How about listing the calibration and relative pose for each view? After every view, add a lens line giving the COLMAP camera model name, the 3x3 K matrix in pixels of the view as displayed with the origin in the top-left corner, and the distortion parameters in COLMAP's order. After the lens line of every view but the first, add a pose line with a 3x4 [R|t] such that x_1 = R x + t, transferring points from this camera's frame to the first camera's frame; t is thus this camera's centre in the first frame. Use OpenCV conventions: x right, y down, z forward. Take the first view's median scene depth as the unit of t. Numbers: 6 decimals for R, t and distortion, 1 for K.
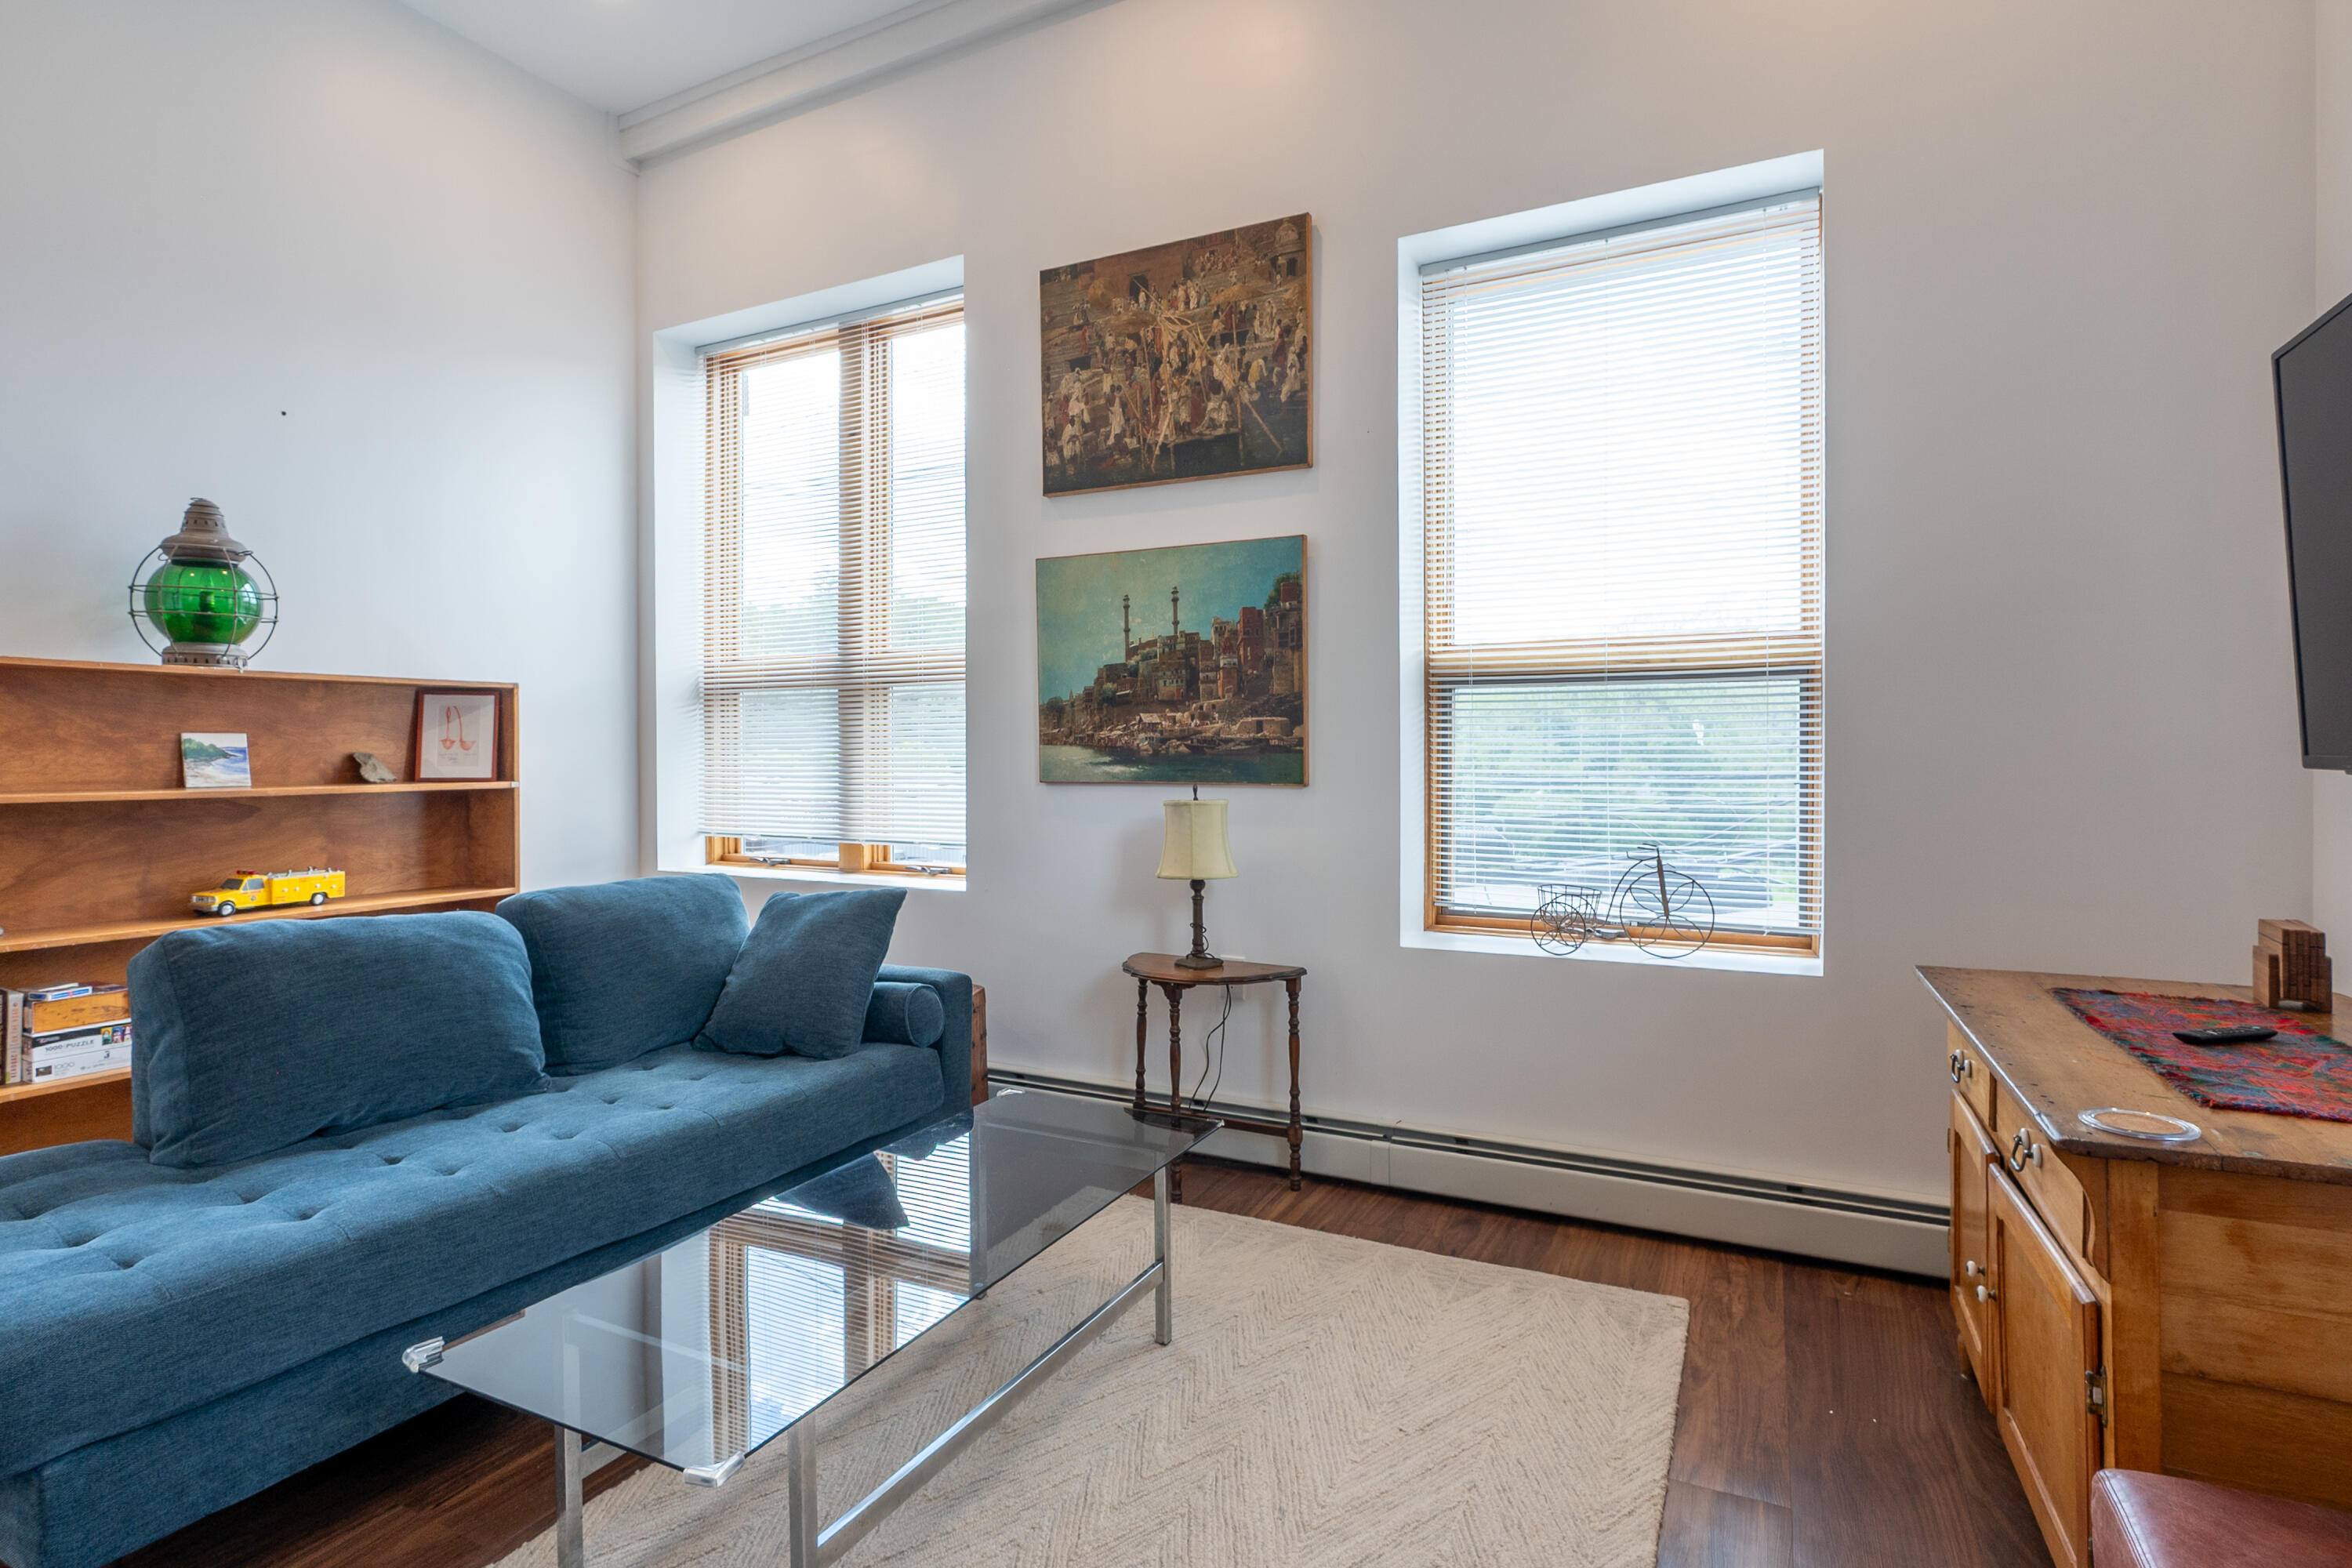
lens RADIAL K [[1156.9, 0, 1168.8], [0, 1156.9, 767.8], [0, 0, 1]] dist [-0.008915, 0.007453]
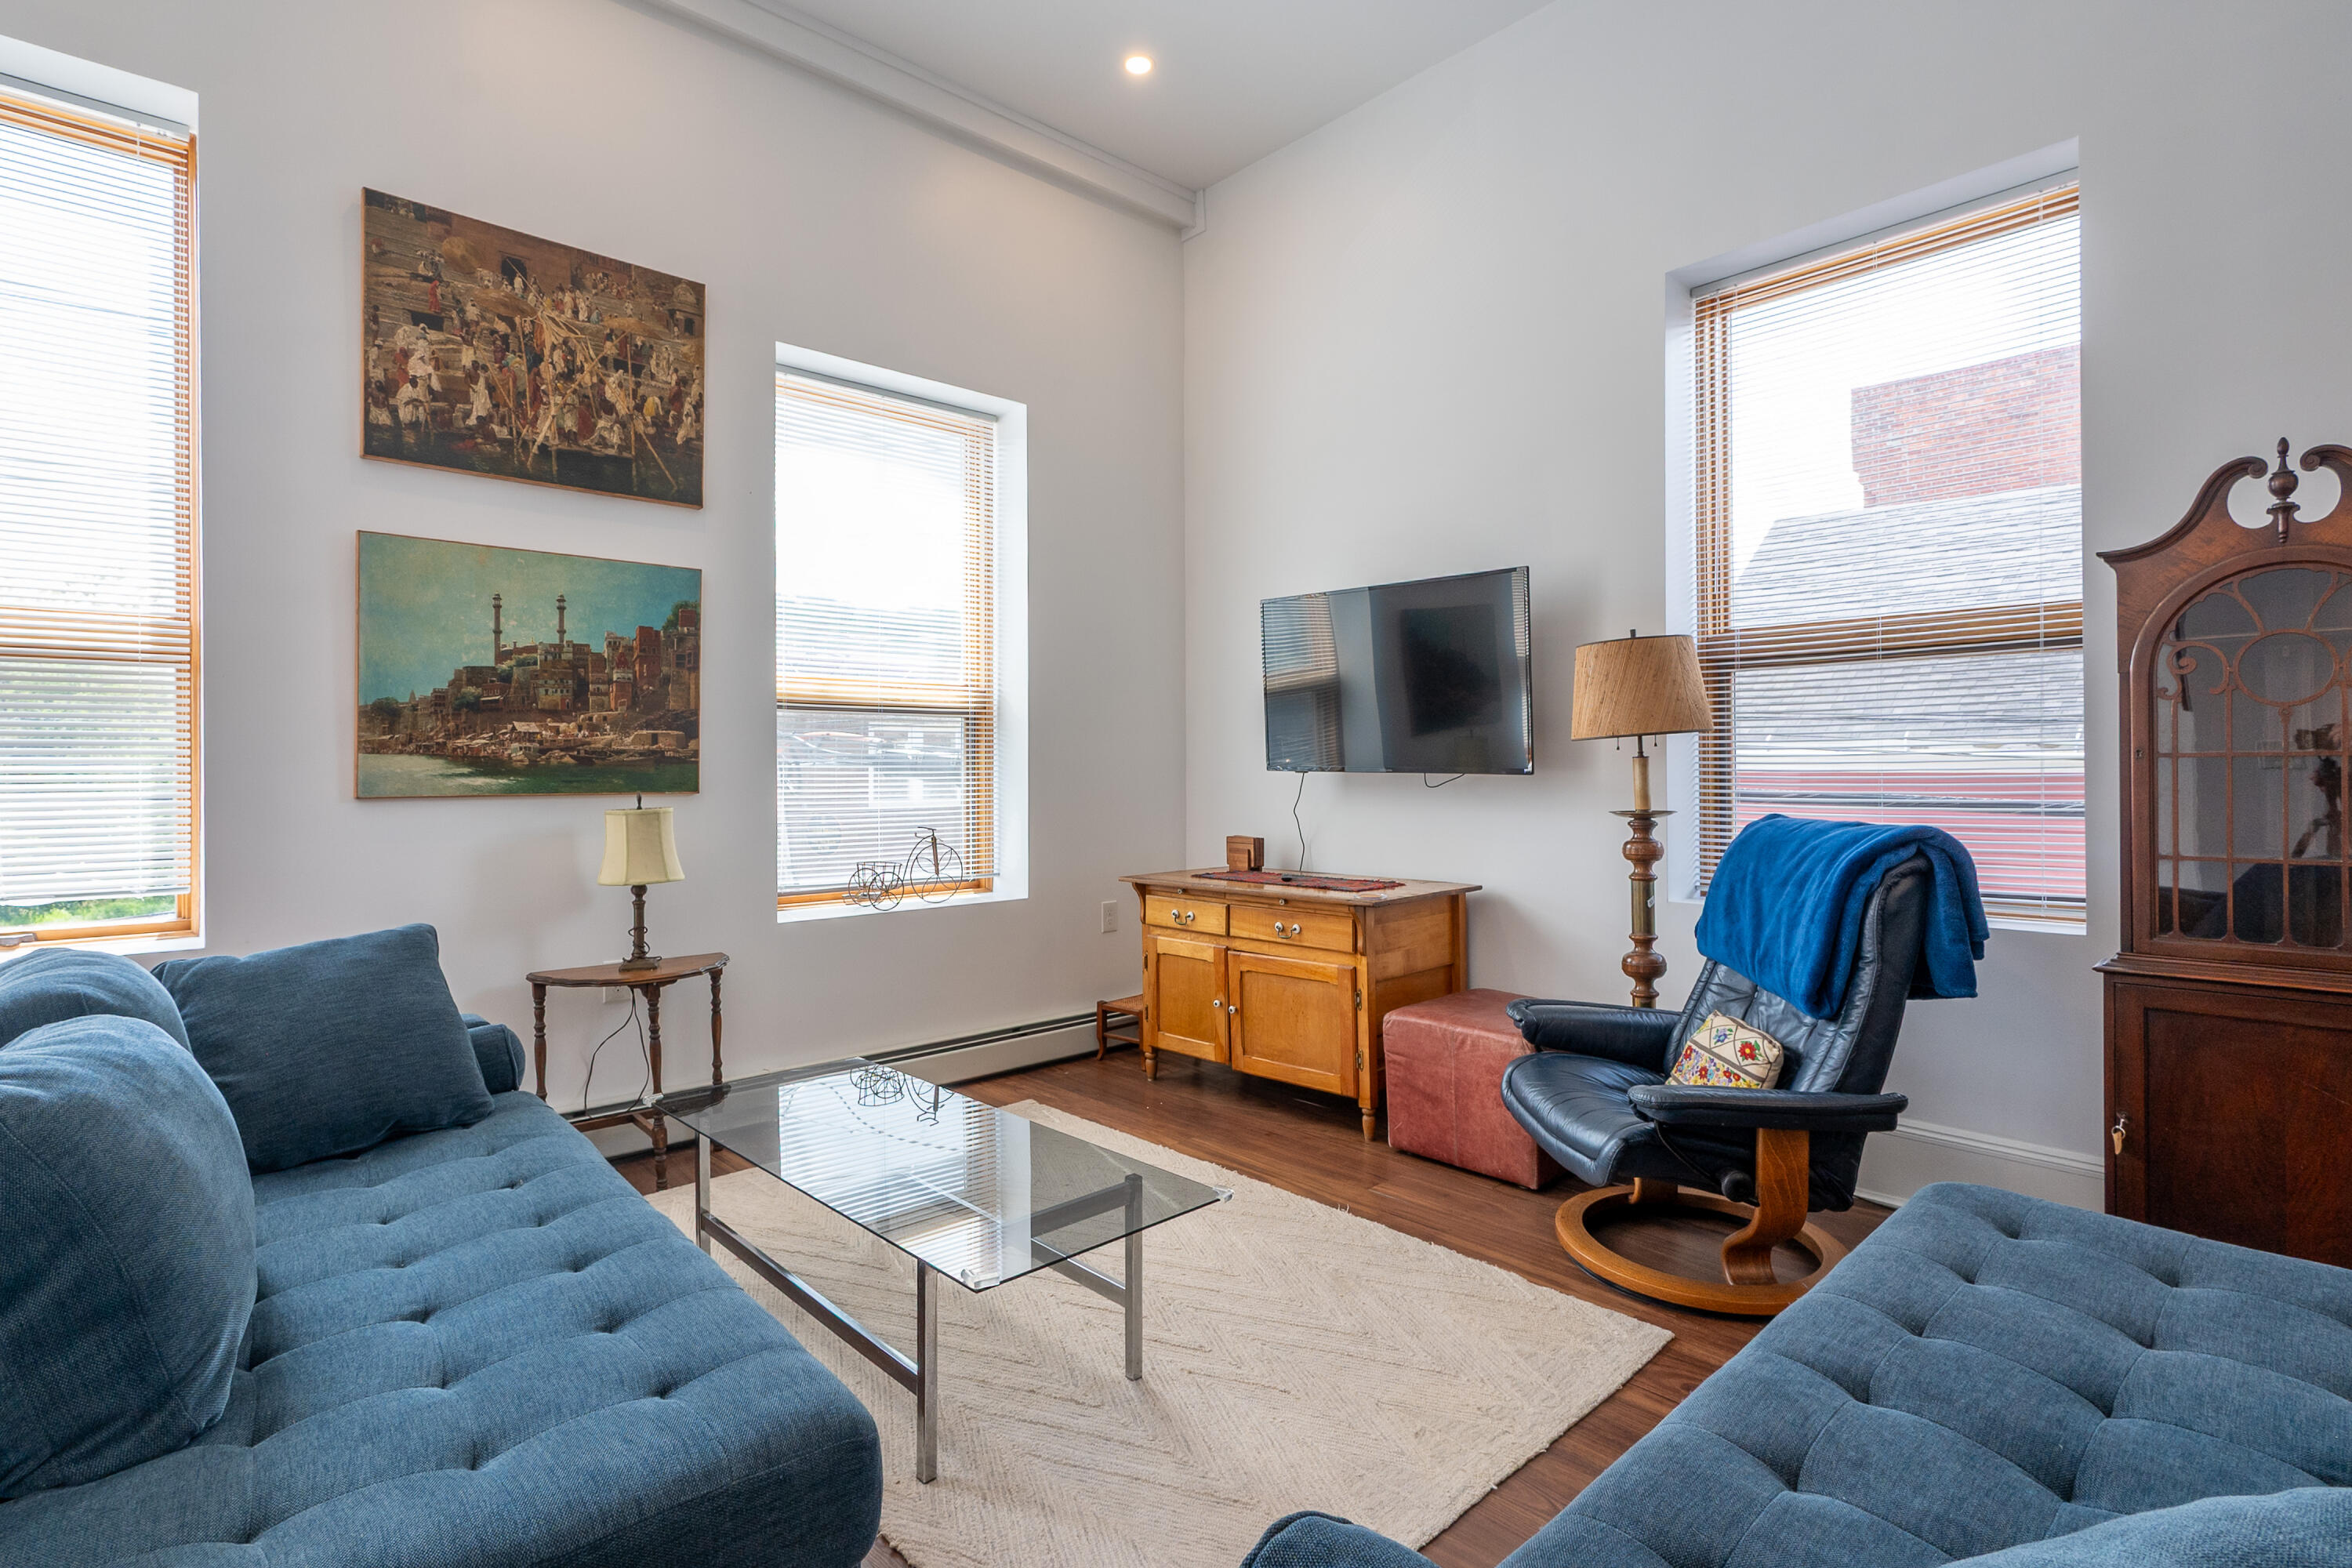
lens RADIAL K [[1156.9, 0, 1165.8], [0, 1156.9, 770.8], [0, 0, 1]] dist [-0.008915, 0.007453]
pose [[0.352808, -0.005561, 0.935679, -0.735142], [0.007228, 0.999969, 0.003218, -0.006277], [-0.935668, 0.005627, 0.352837, 0.174223]]
